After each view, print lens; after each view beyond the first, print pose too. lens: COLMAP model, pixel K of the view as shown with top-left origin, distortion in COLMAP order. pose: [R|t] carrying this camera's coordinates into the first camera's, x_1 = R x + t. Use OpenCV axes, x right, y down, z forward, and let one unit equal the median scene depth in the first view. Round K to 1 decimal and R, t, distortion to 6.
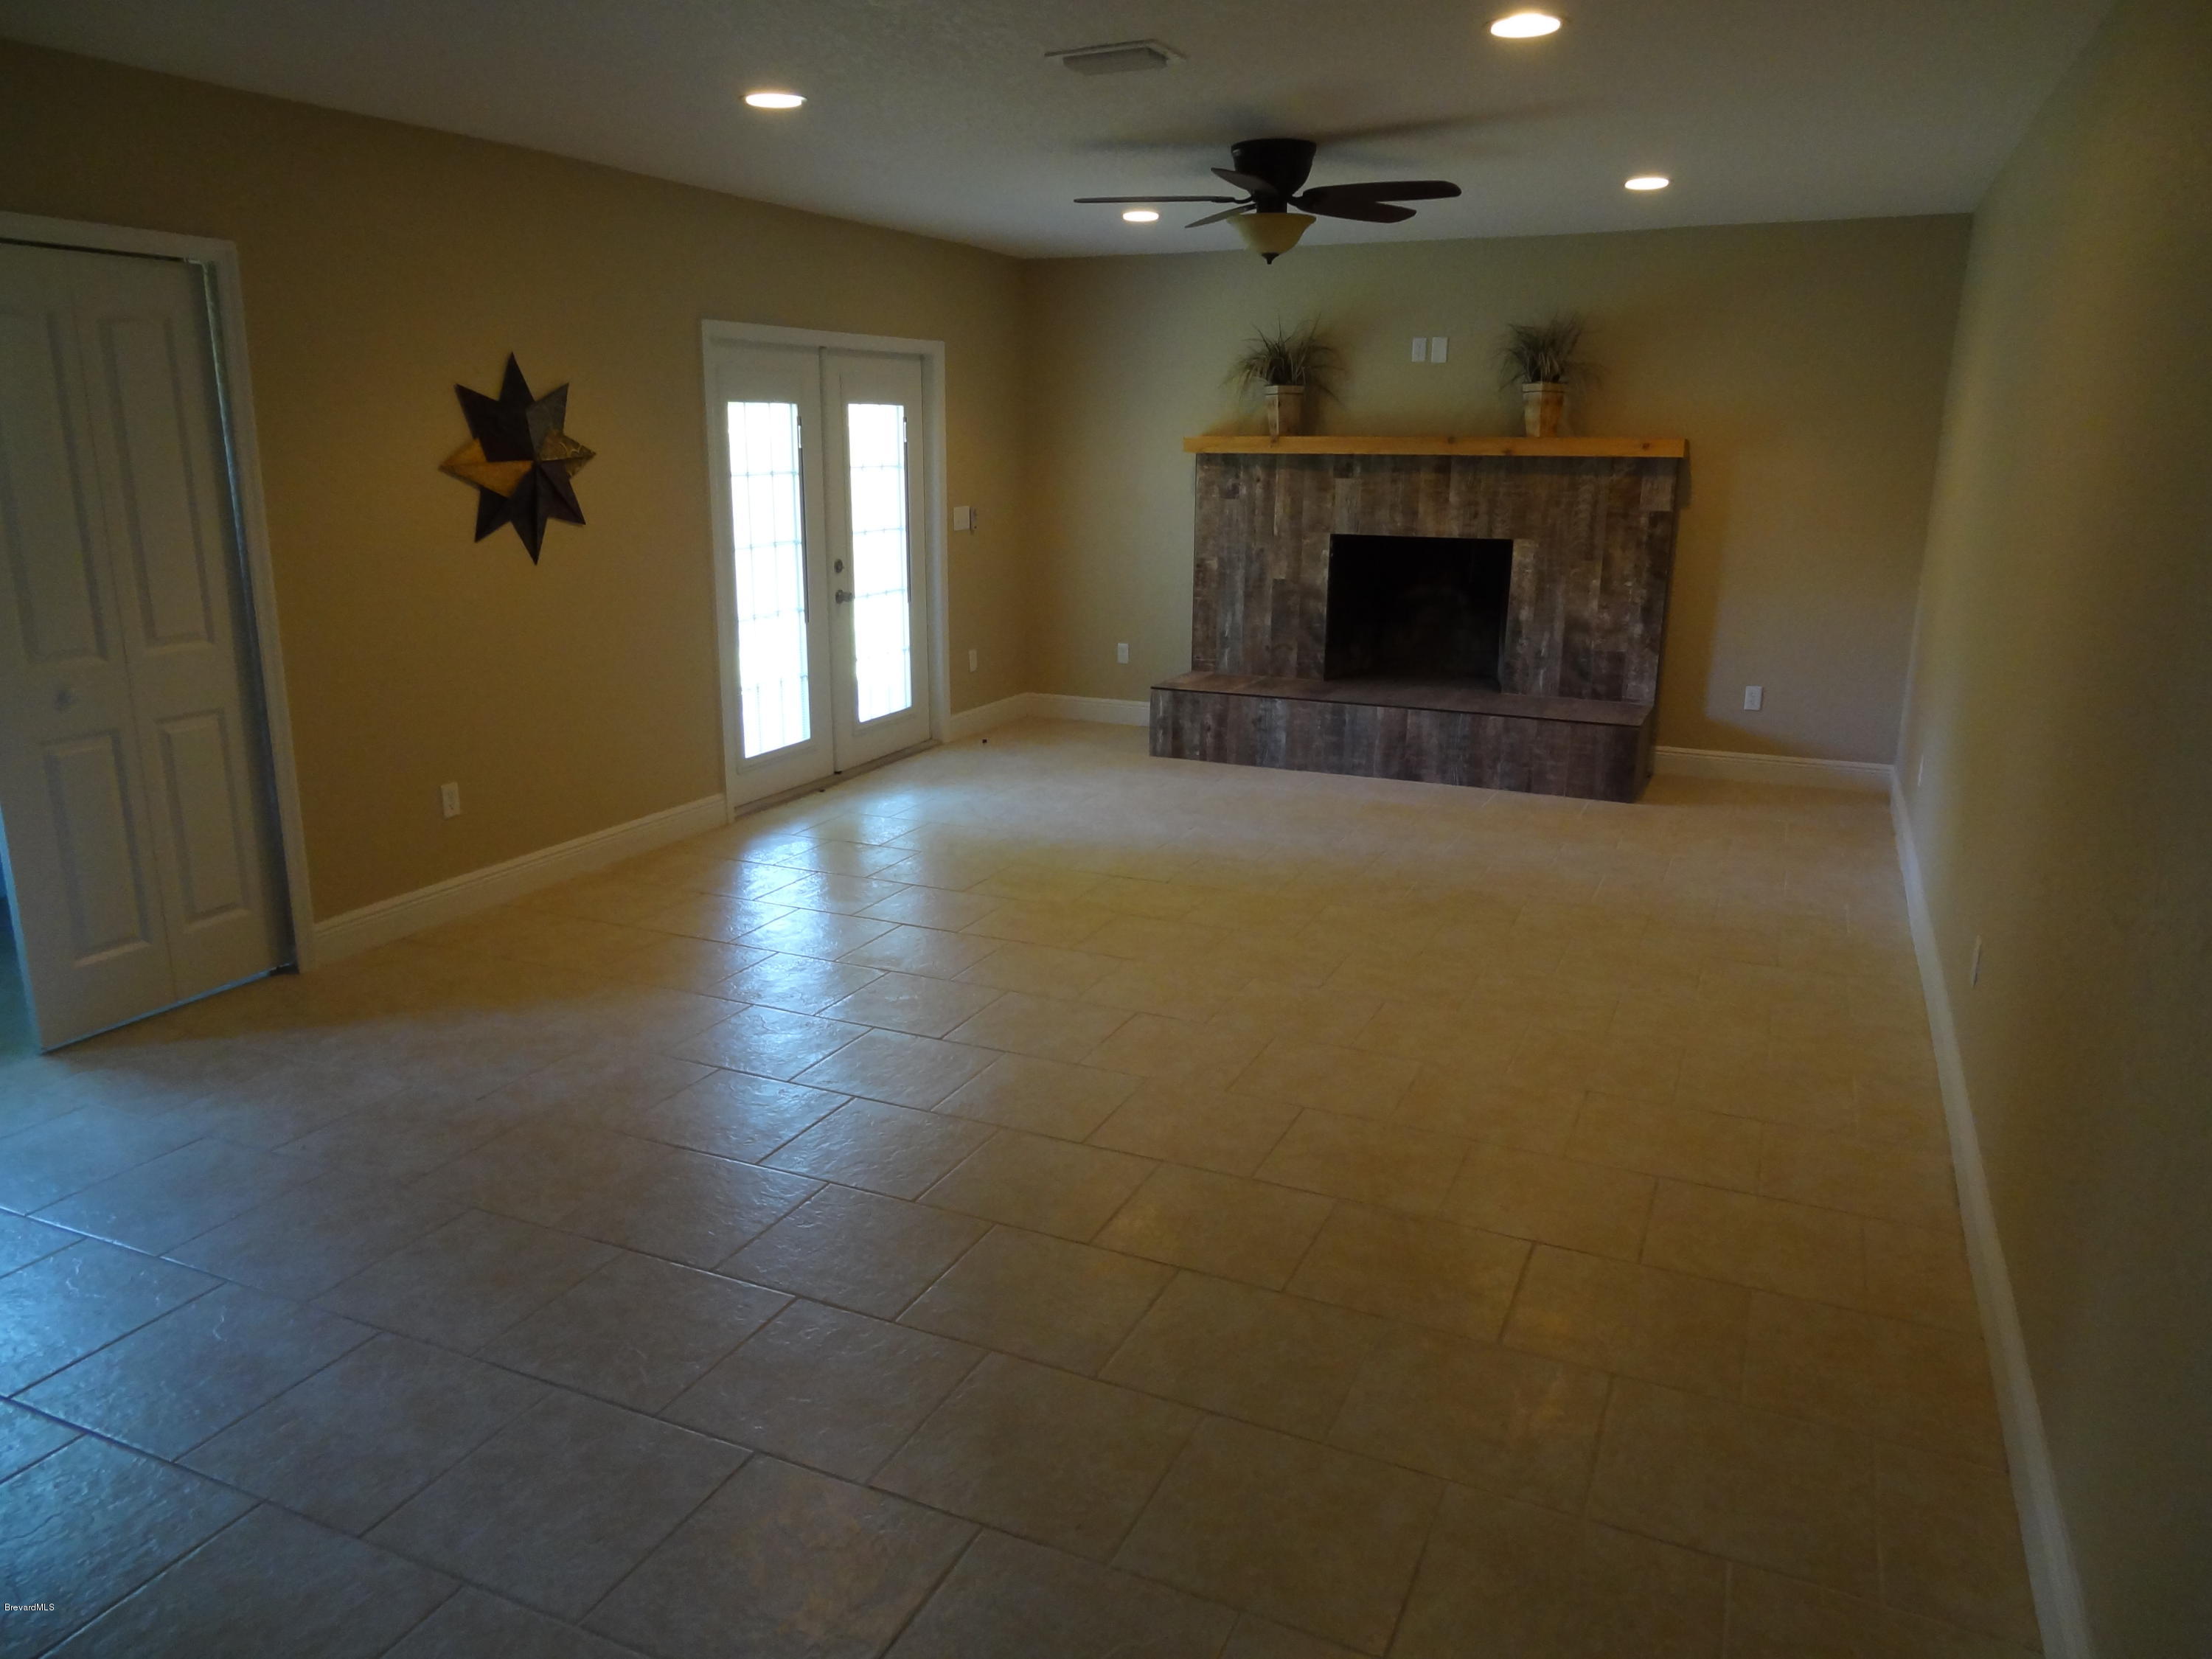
lens RADIAL K [[1549.4, 0, 1111.7], [0, 1549.4, 828.4], [0, 0, 1]] dist [-0.000326, 0.007435]
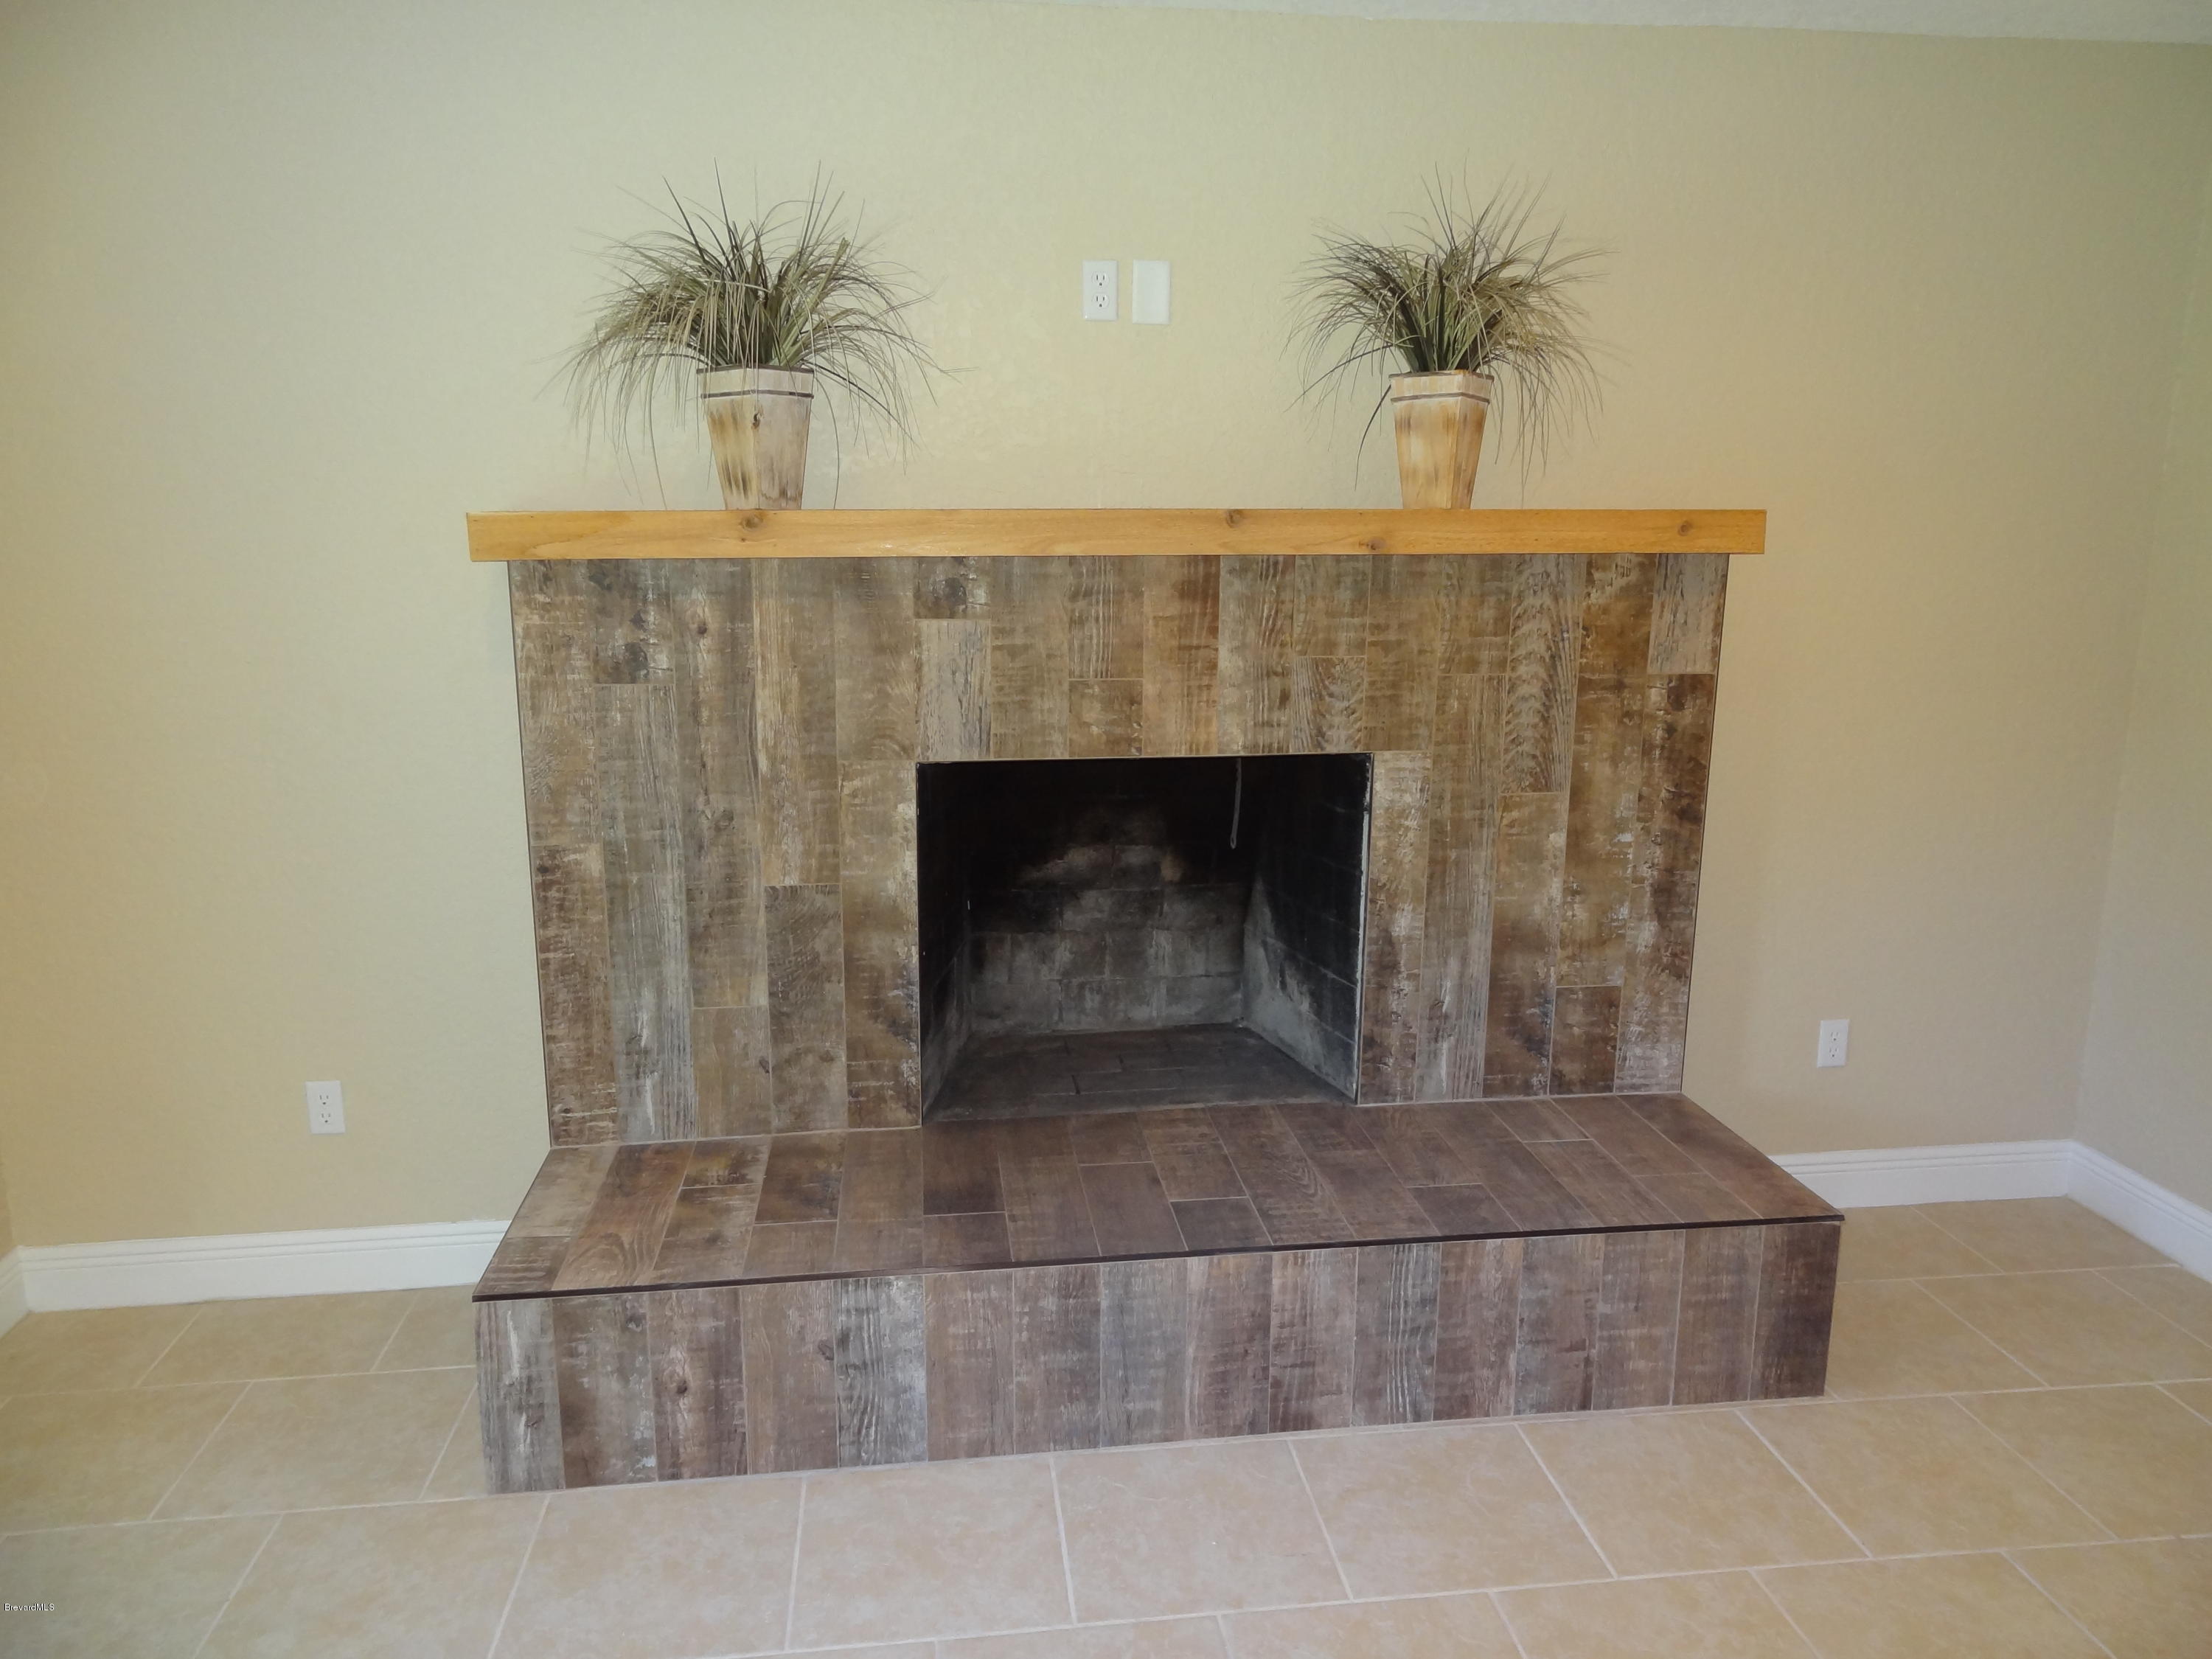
lens RADIAL K [[1549.4, 0, 1111.7], [0, 1549.4, 828.4], [0, 0, 1]] dist [-0.000326, 0.007435]
pose [[0.854204, -0.110776, 0.508000, -0.013772], [0.133098, 0.991073, -0.007687, -0.170978], [-0.502614, 0.074180, 0.861323, 0.673174]]
